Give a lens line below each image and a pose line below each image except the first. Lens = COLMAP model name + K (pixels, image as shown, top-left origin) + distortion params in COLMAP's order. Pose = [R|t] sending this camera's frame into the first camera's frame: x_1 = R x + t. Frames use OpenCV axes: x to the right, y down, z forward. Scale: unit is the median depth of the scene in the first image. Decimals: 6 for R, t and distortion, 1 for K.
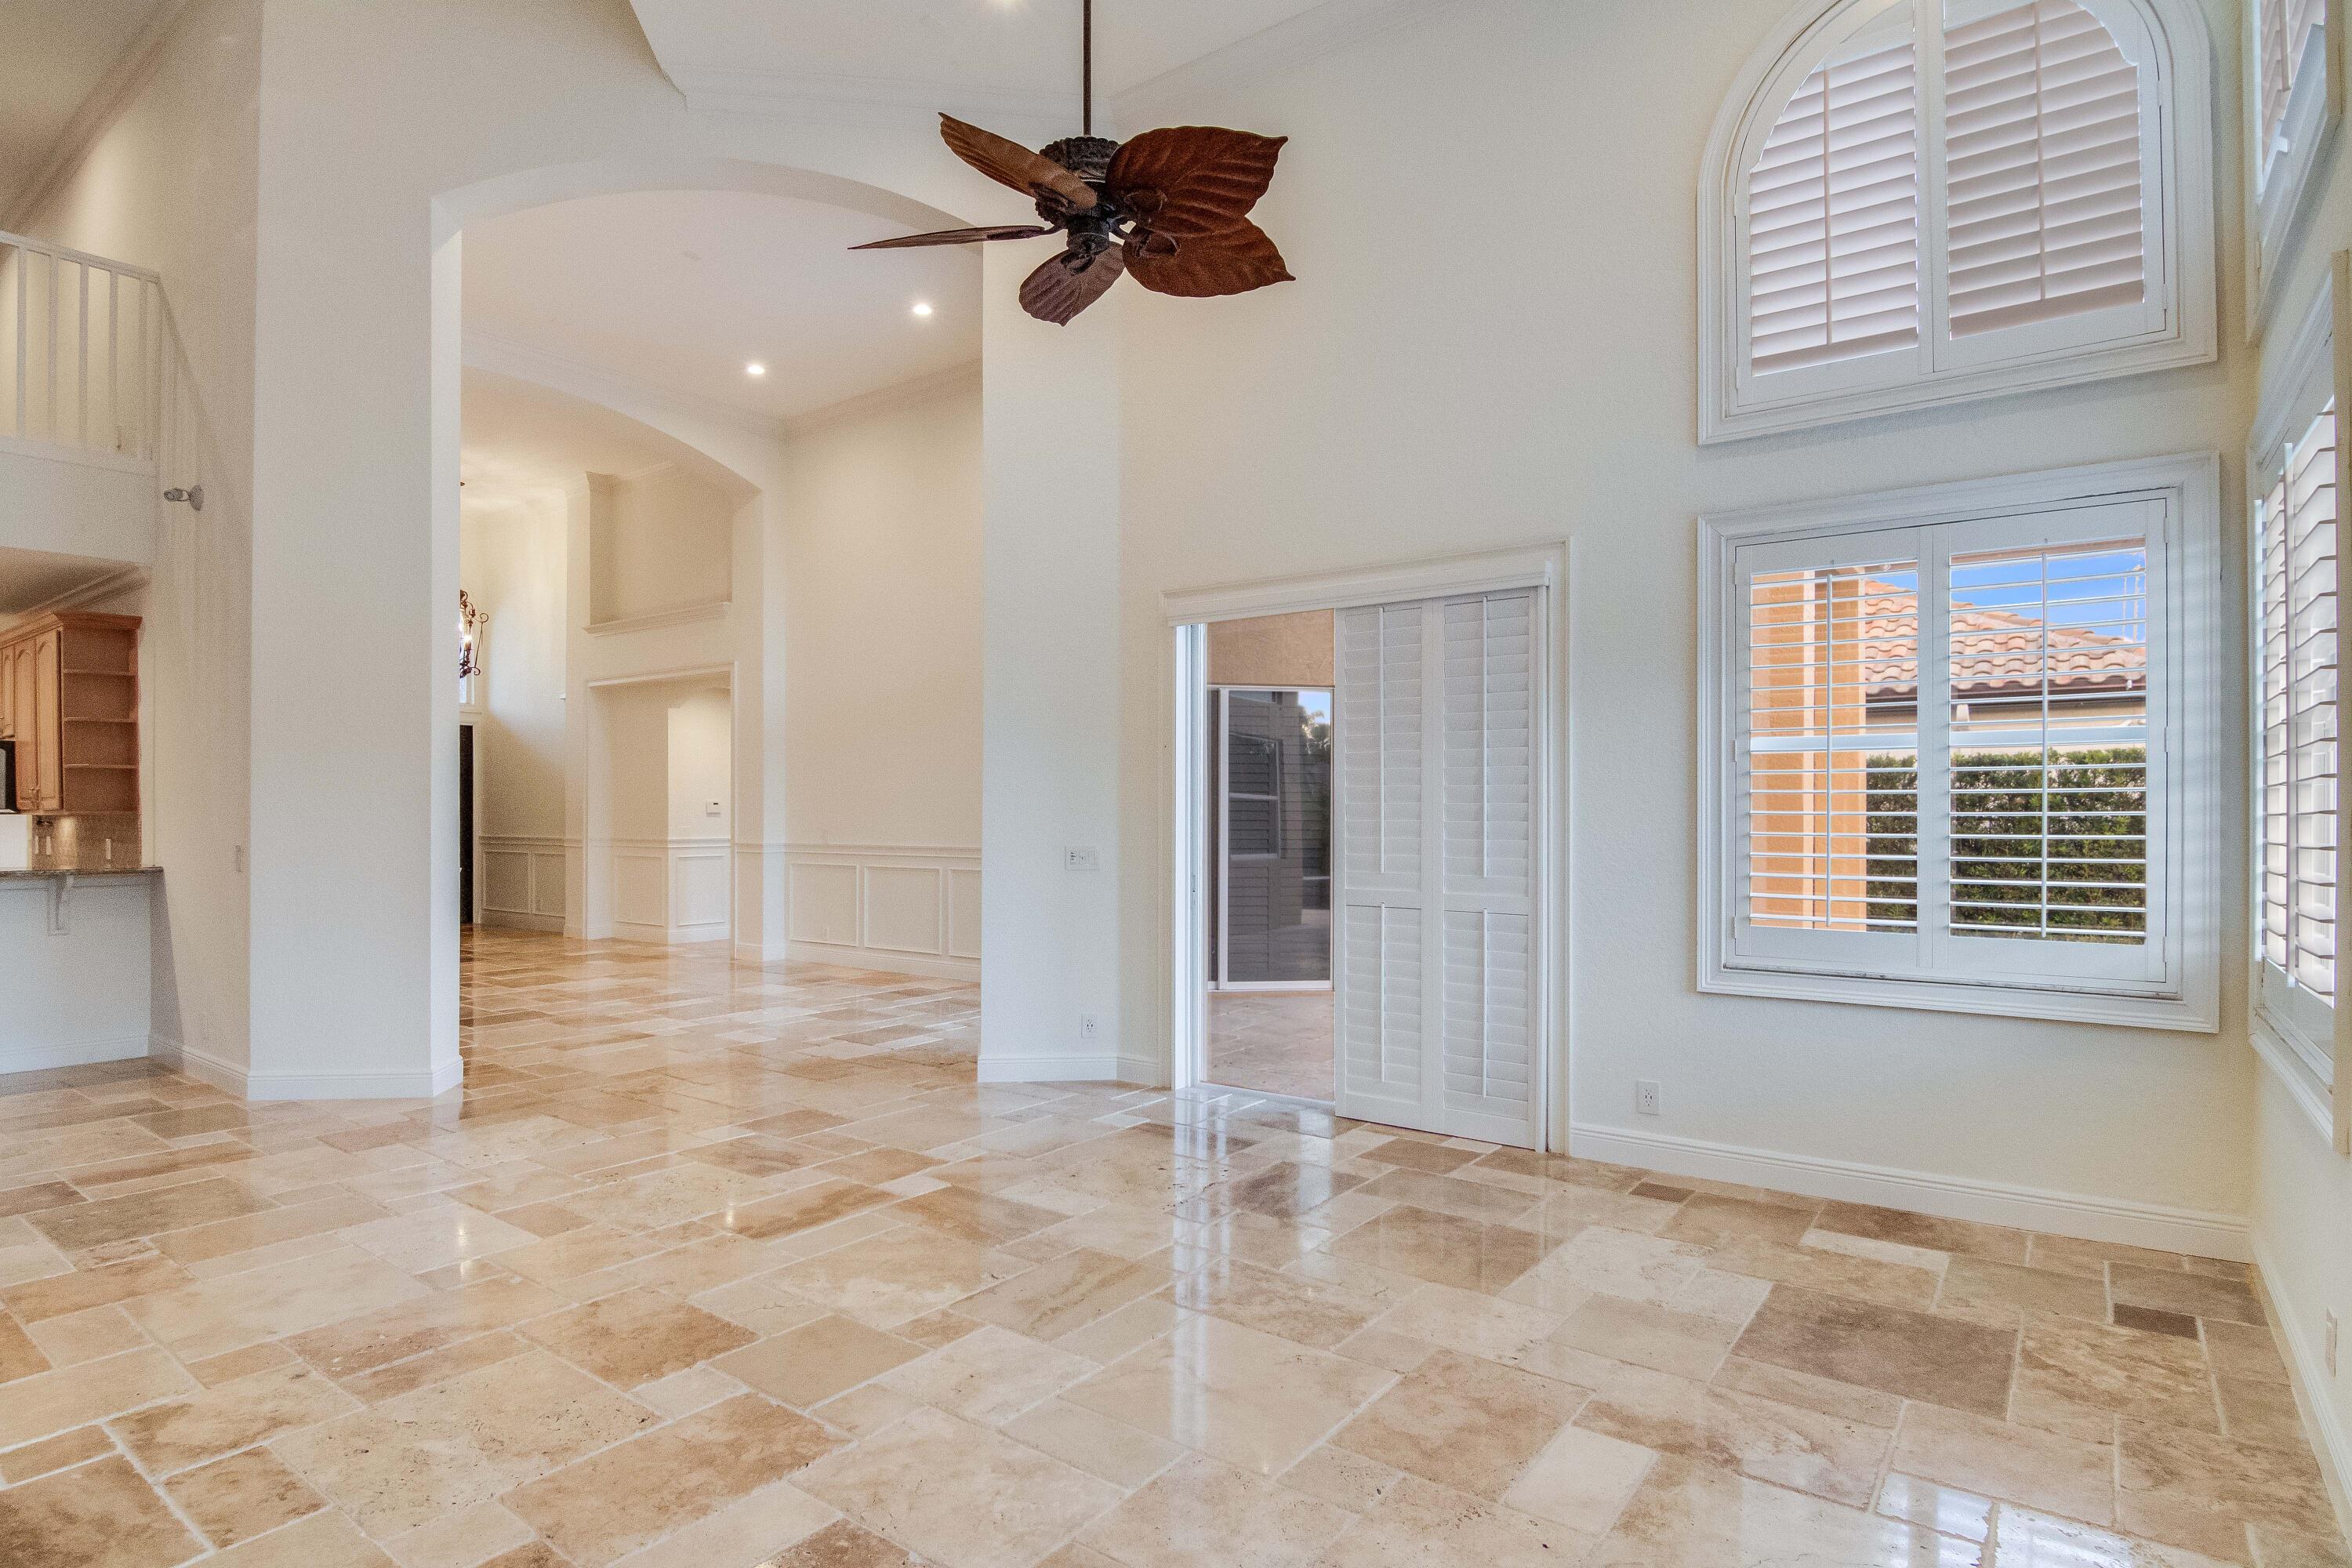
lens RADIAL K [[1208.1, 0, 1164.9], [0, 1208.1, 829.5], [0, 0, 1]] dist [-0.003402, -0.010987]
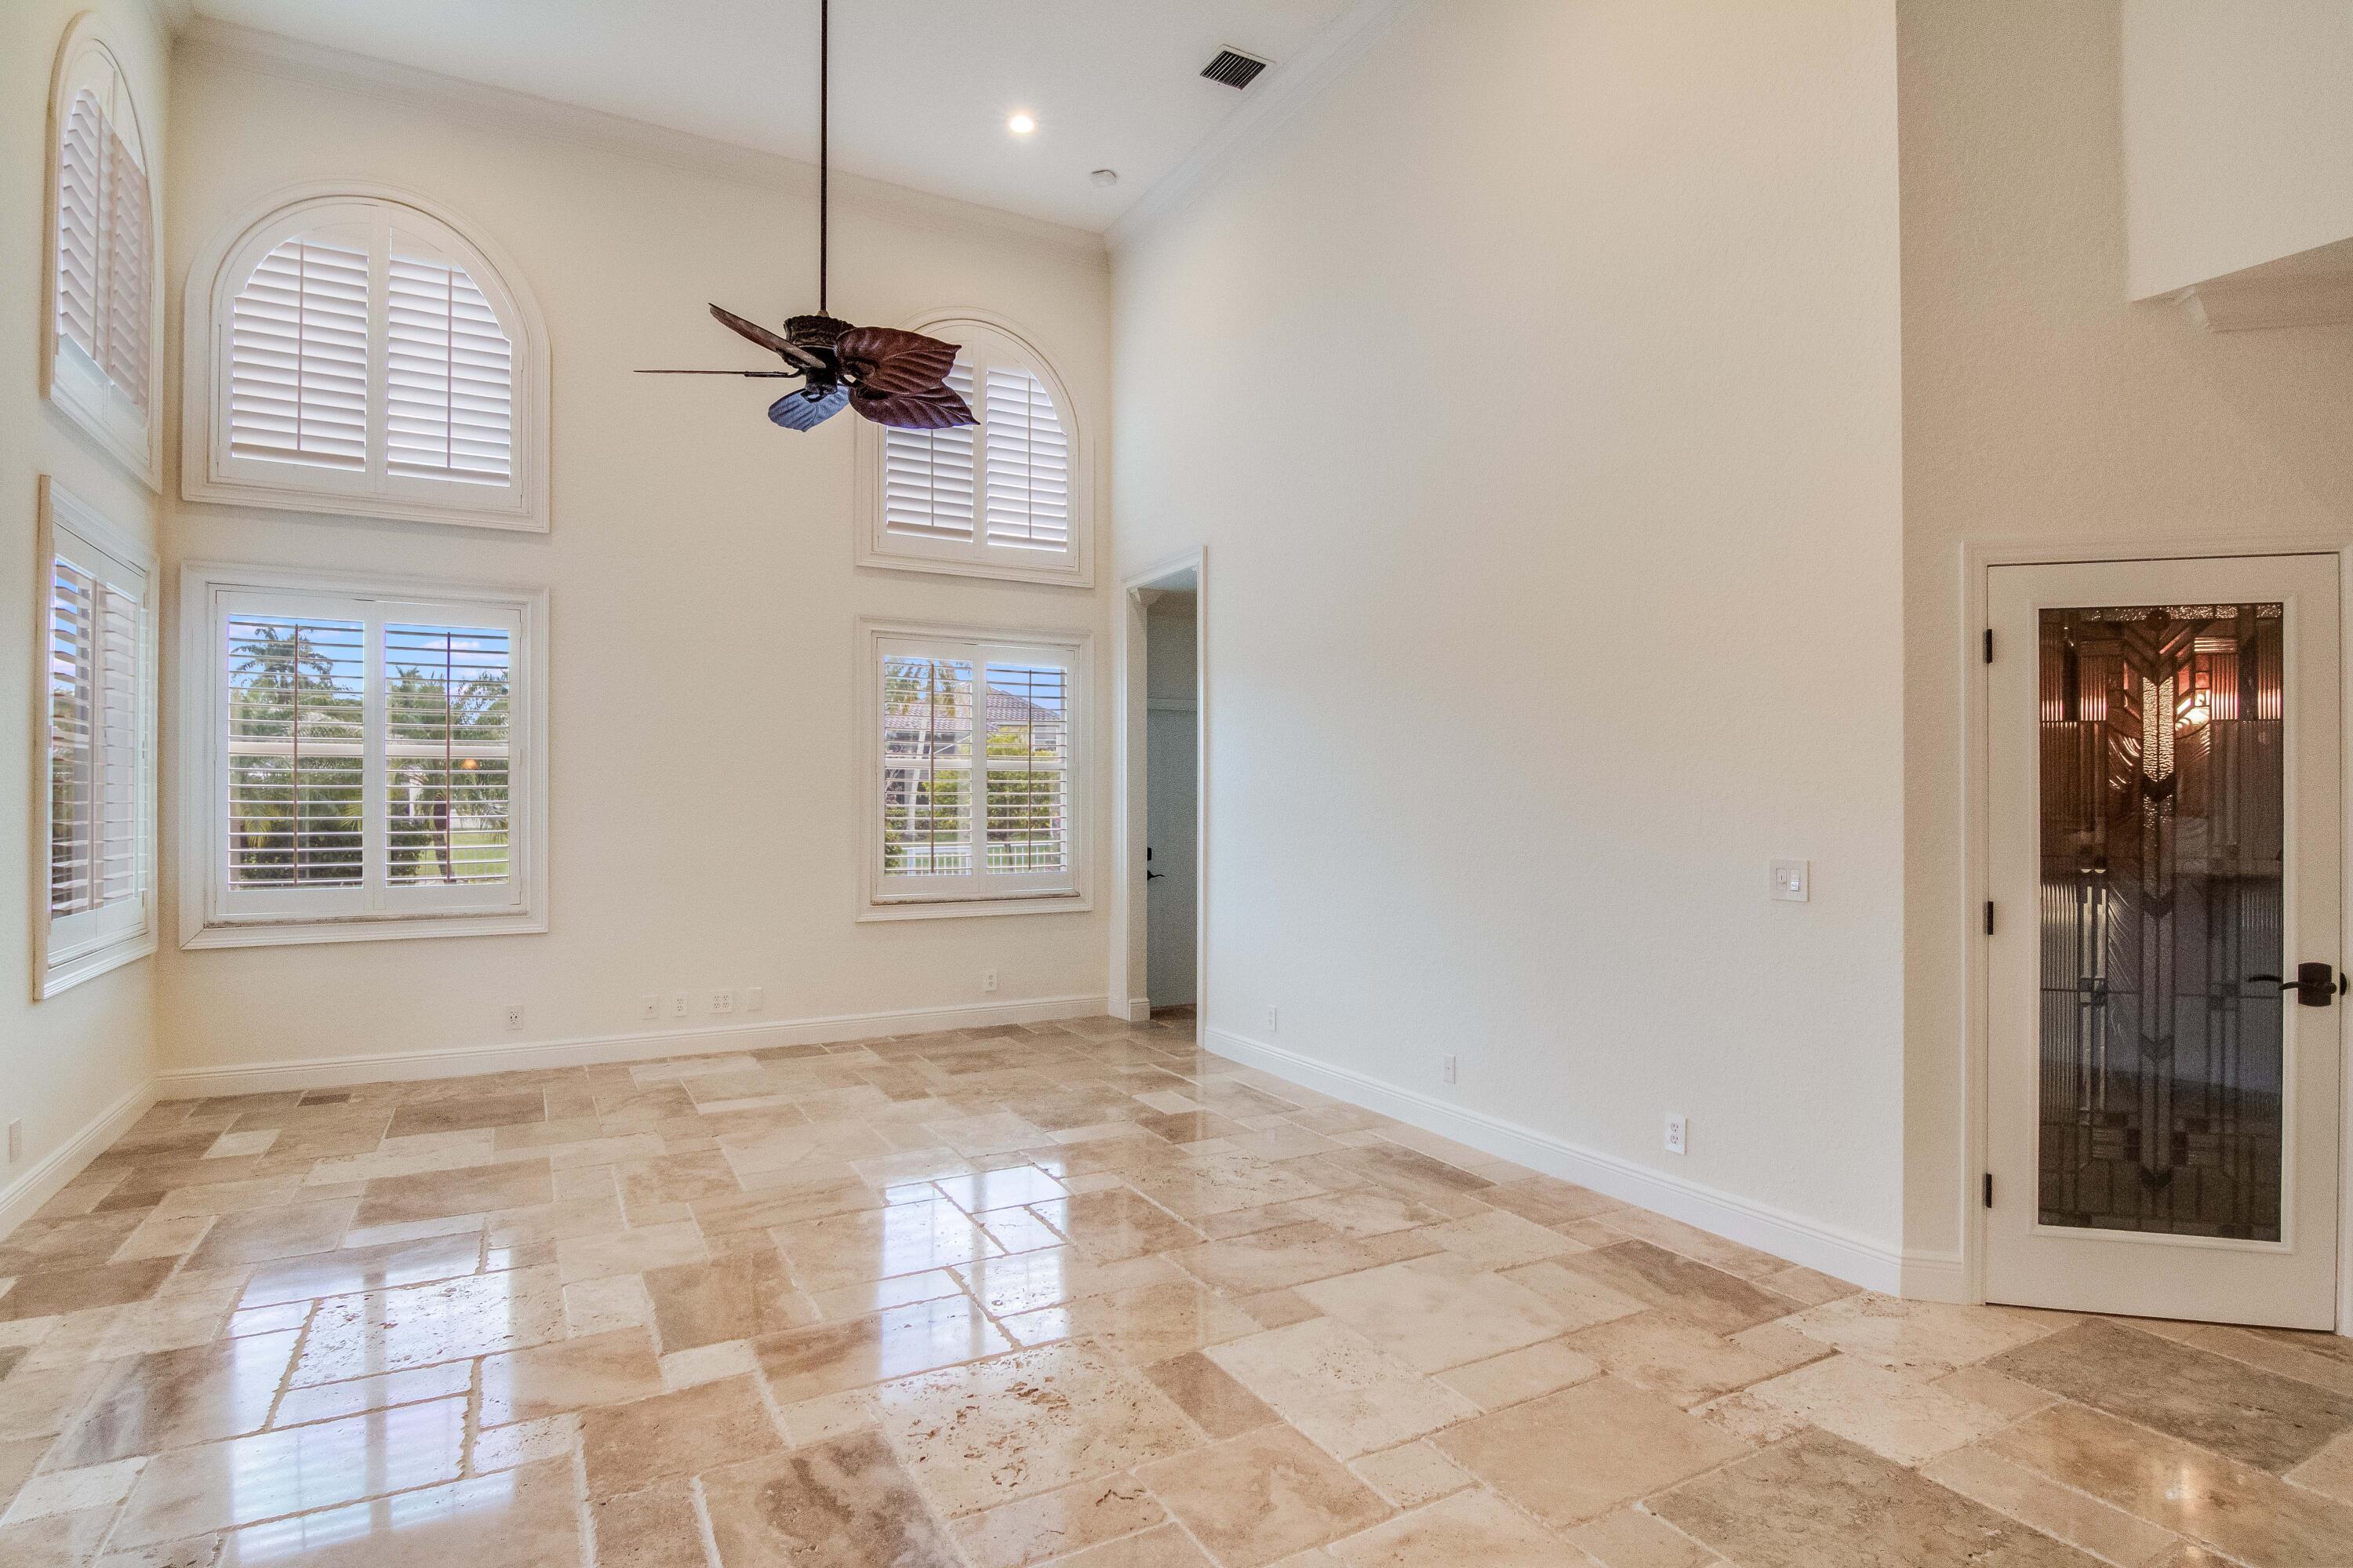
lens RADIAL K [[1208.6, 0, 1171.2], [0, 1208.6, 791.3], [0, 0, 1]] dist [-0.003402, -0.010987]
pose [[-0.907897, -0.000100, 0.419193, -0.758155], [0.002222, 0.999985, 0.005050, -0.025283], [-0.419187, 0.005516, -0.907883, 1.576239]]
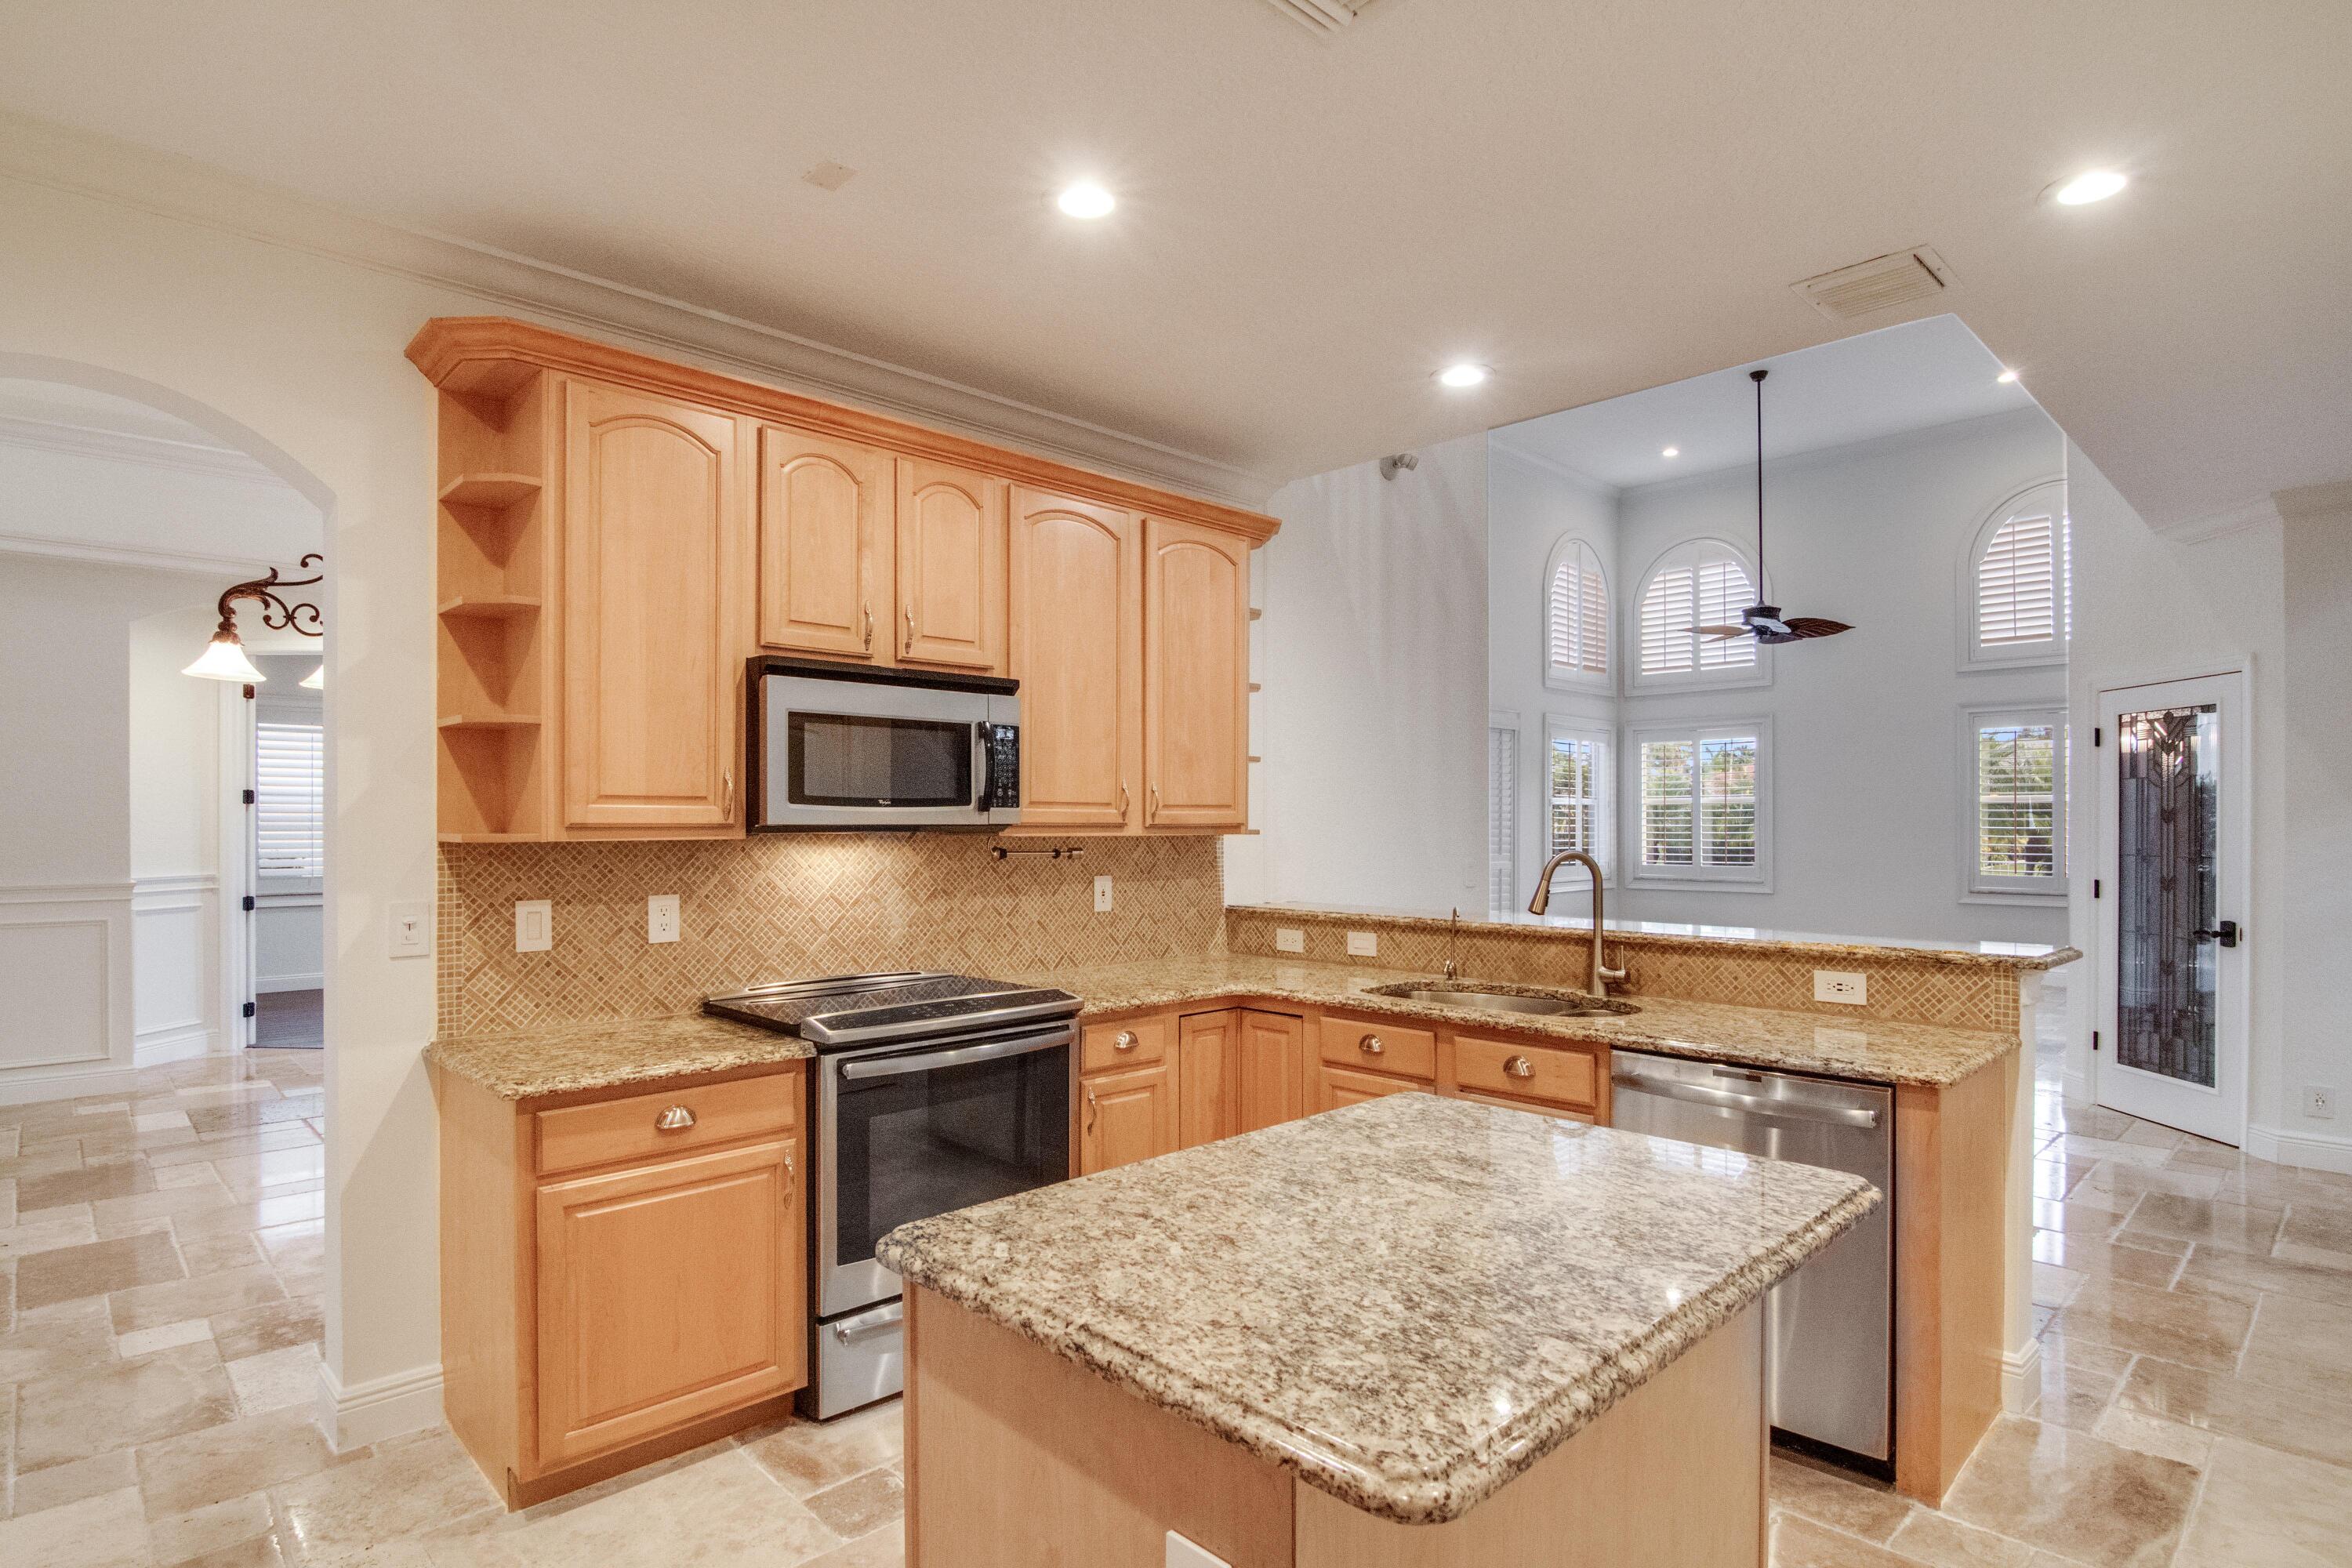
lens RADIAL K [[1208.1, 0, 1159.1], [0, 1208.1, 819.3], [0, 0, 1]] dist [-0.003402, -0.010987]
pose [[0.173567, 0.001341, 0.984821, -2.477301], [0.014903, 0.999881, -0.003988, -0.031432], [-0.984709, 0.015369, 0.173526, 1.481263]]
